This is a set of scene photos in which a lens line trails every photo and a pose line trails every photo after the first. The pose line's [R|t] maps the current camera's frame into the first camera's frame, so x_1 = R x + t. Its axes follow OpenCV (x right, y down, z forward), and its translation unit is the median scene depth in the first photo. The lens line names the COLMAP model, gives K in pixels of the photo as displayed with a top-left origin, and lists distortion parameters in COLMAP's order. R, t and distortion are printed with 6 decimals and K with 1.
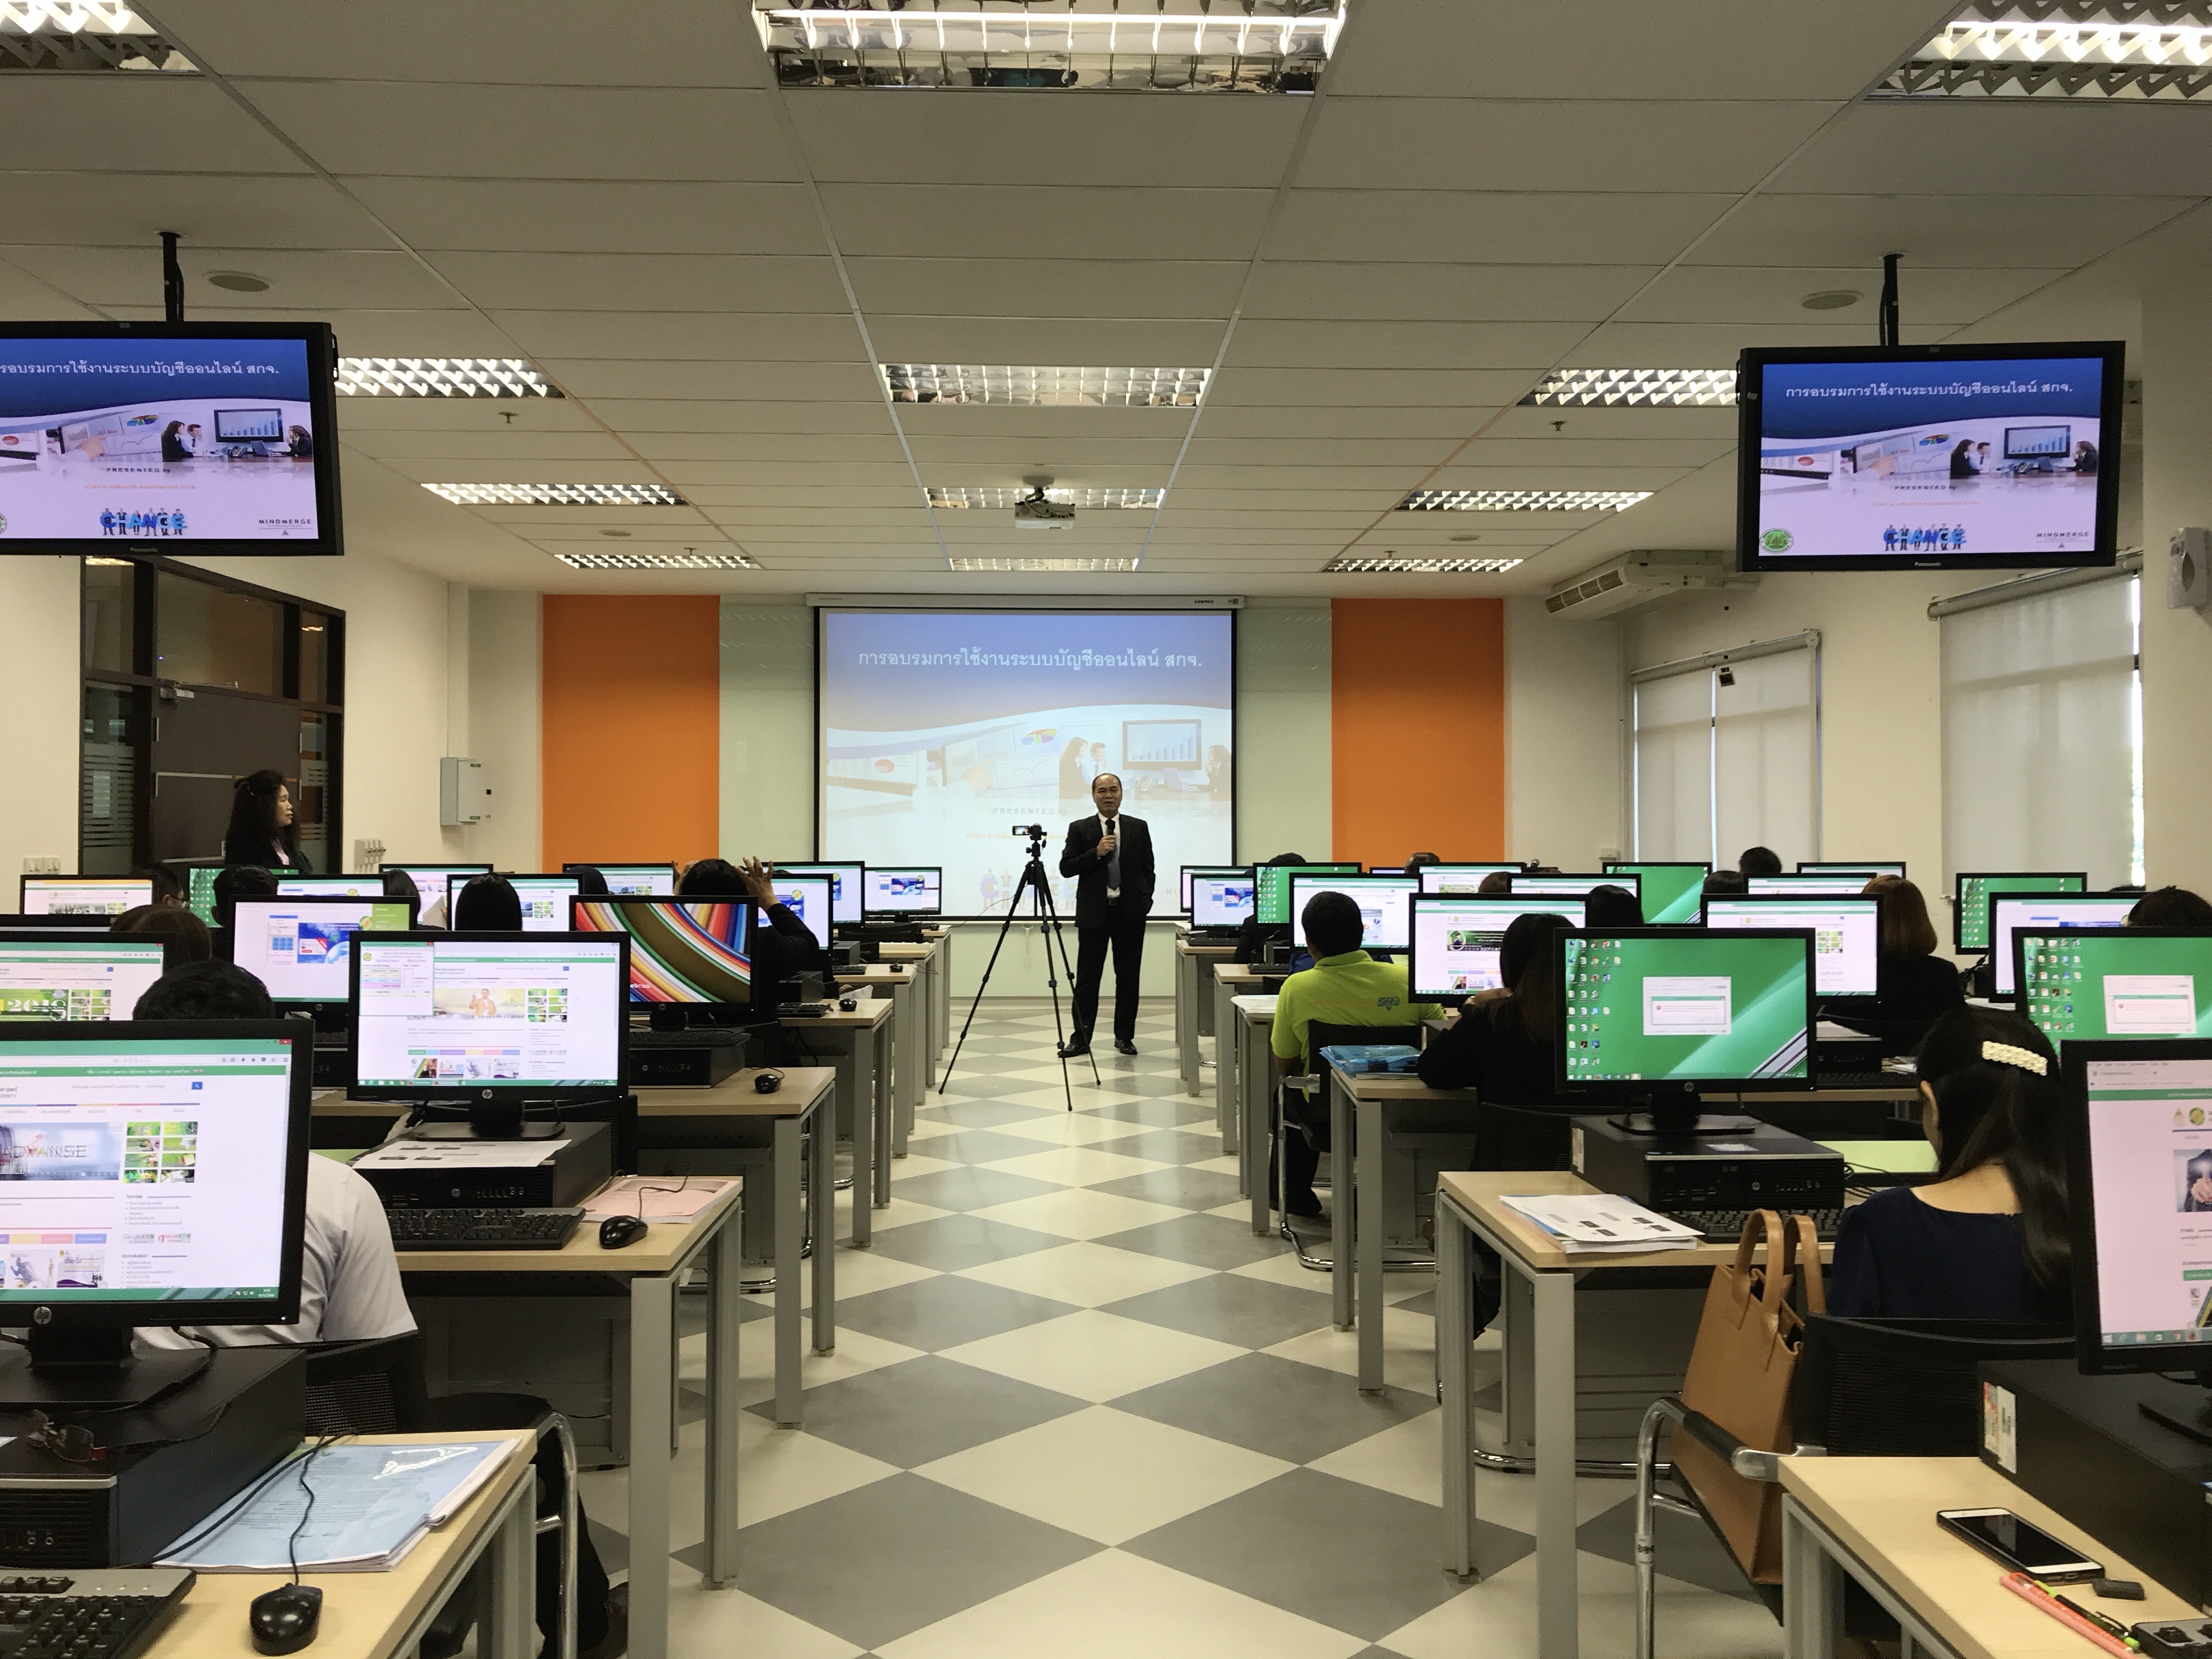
lens RADIAL K [[1806.9, 0, 1100.7], [0, 1806.9, 806.6], [0, 0, 1]] dist [0.008251, 0.009325]
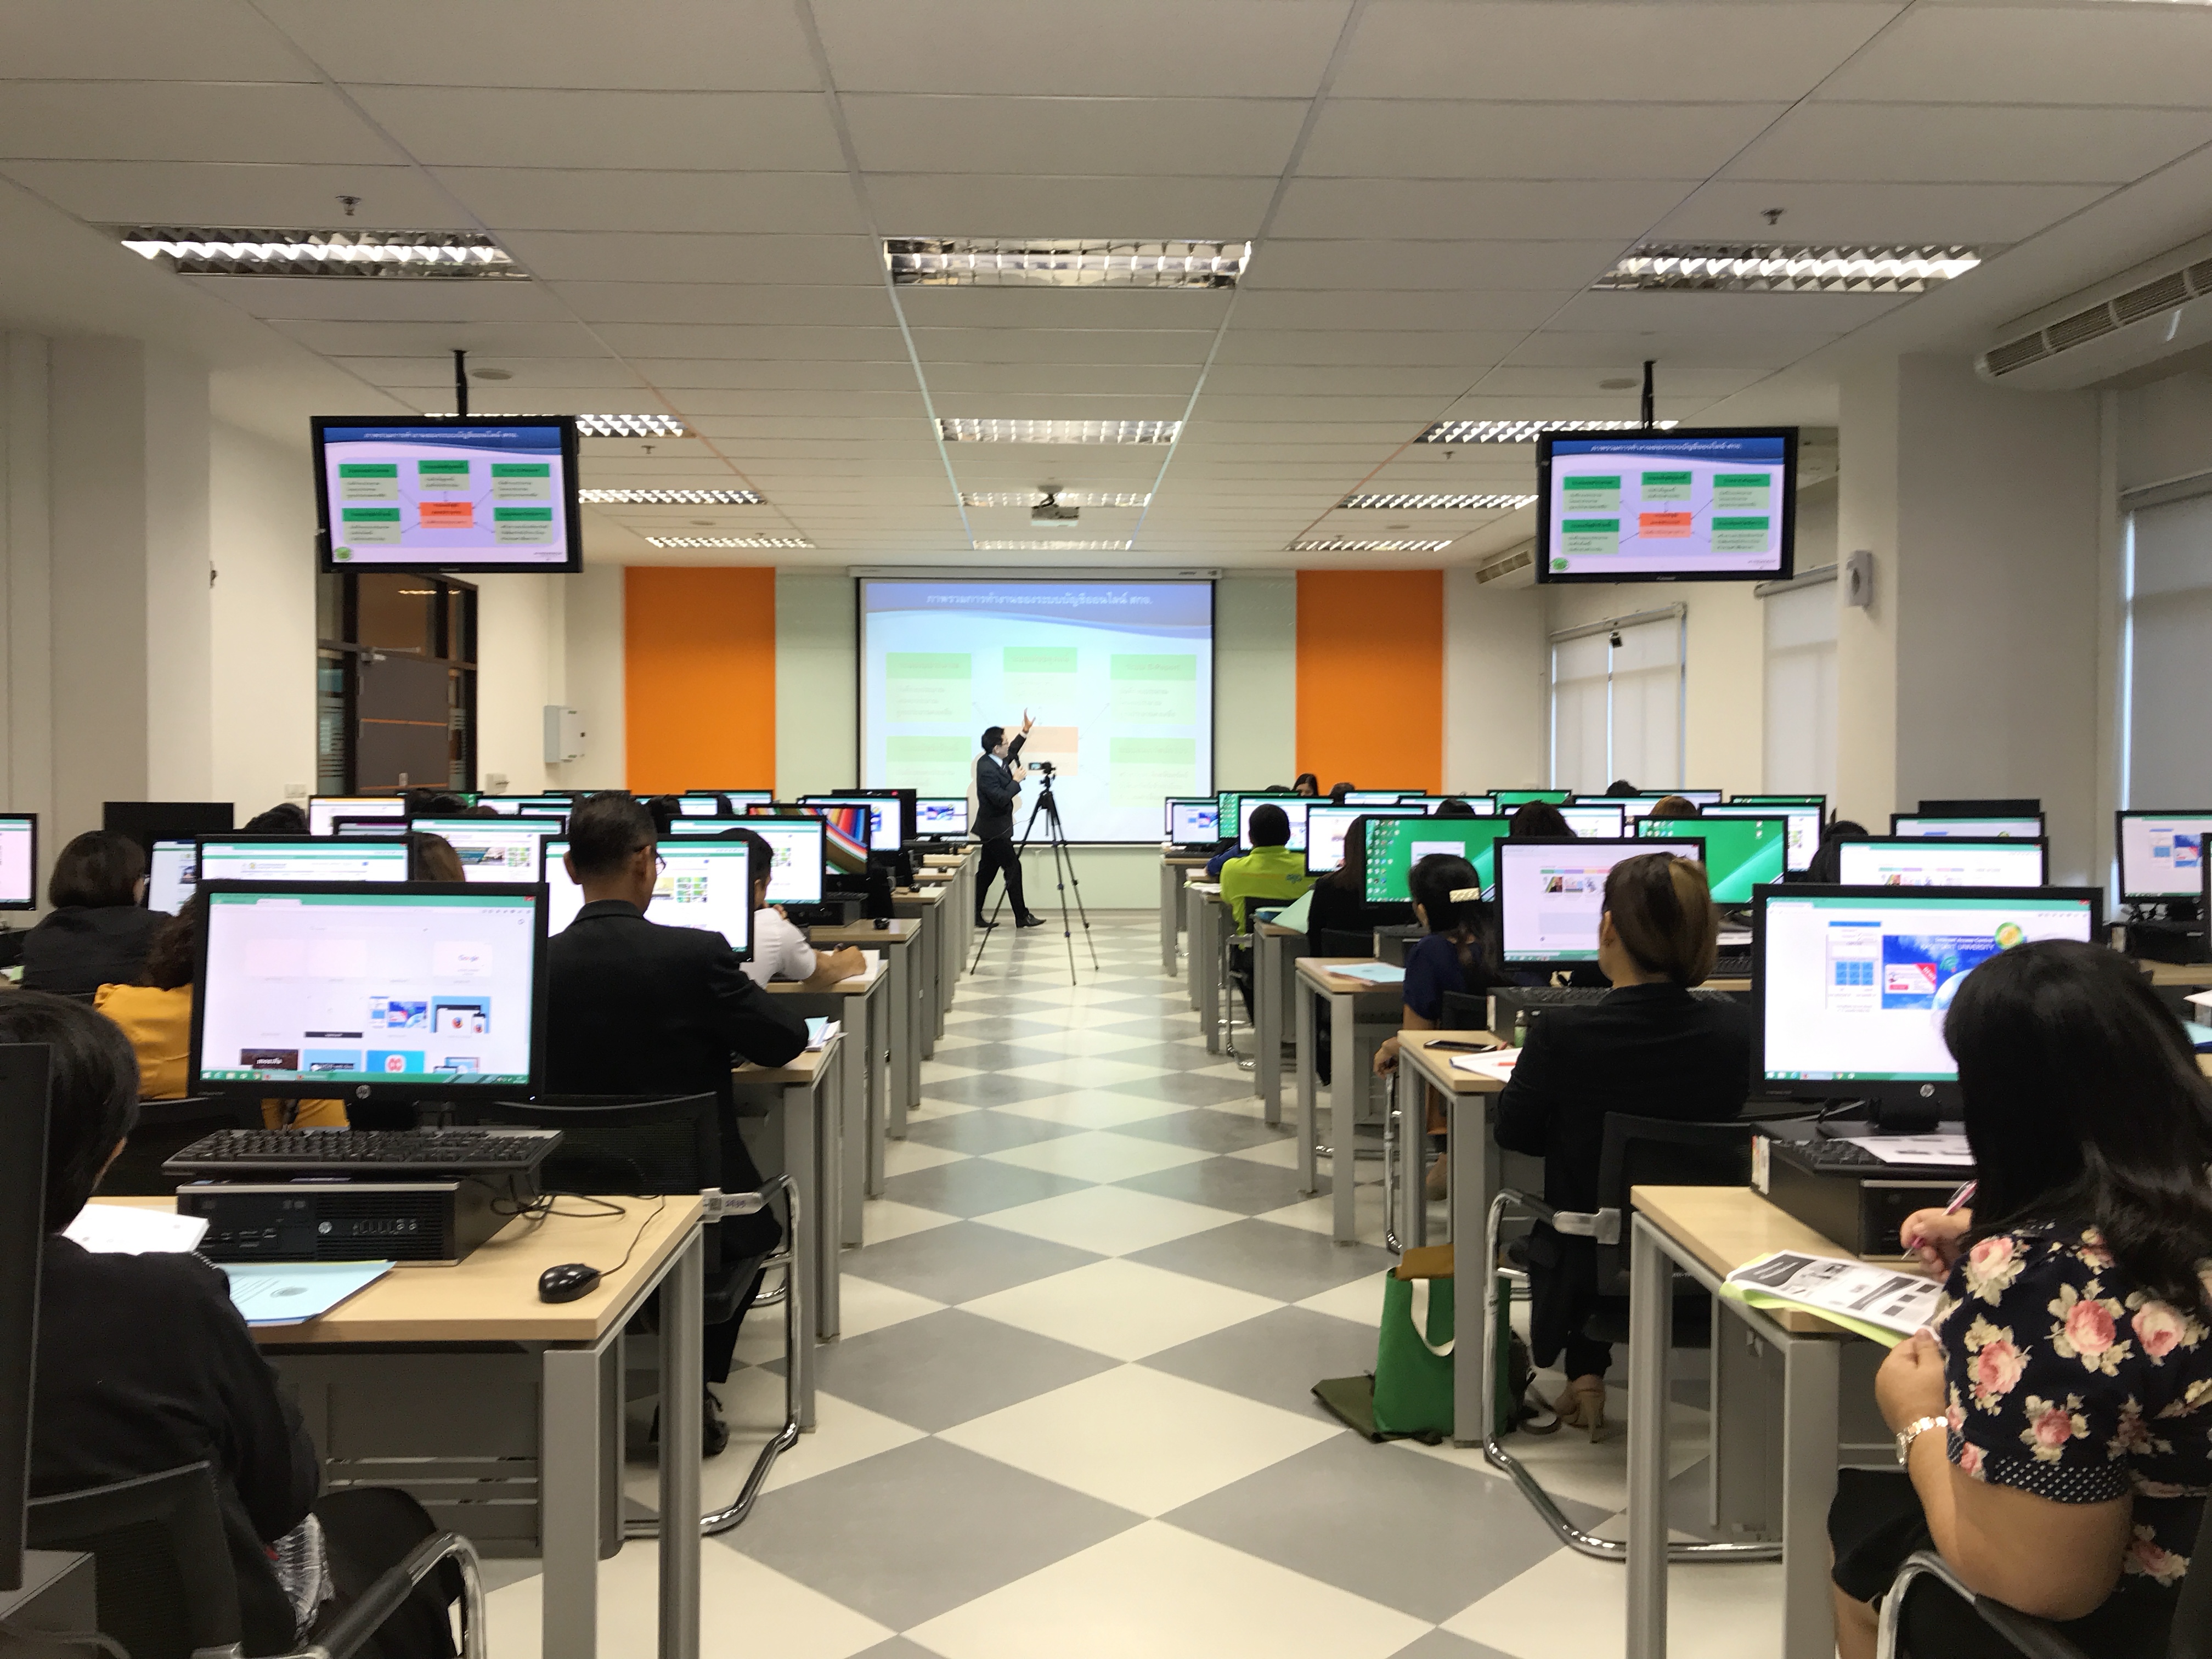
lens RADIAL K [[1810.7, 0, 1106.0], [0, 1810.7, 829.5], [0, 0, 1]] dist [0.010849, -0.014311]
pose [[0.999996, 0.000401, 0.002894, 0.001635], [-0.000527, 0.999049, 0.043593, 0.003535], [-0.002874, -0.043594, 0.999045, -0.360869]]
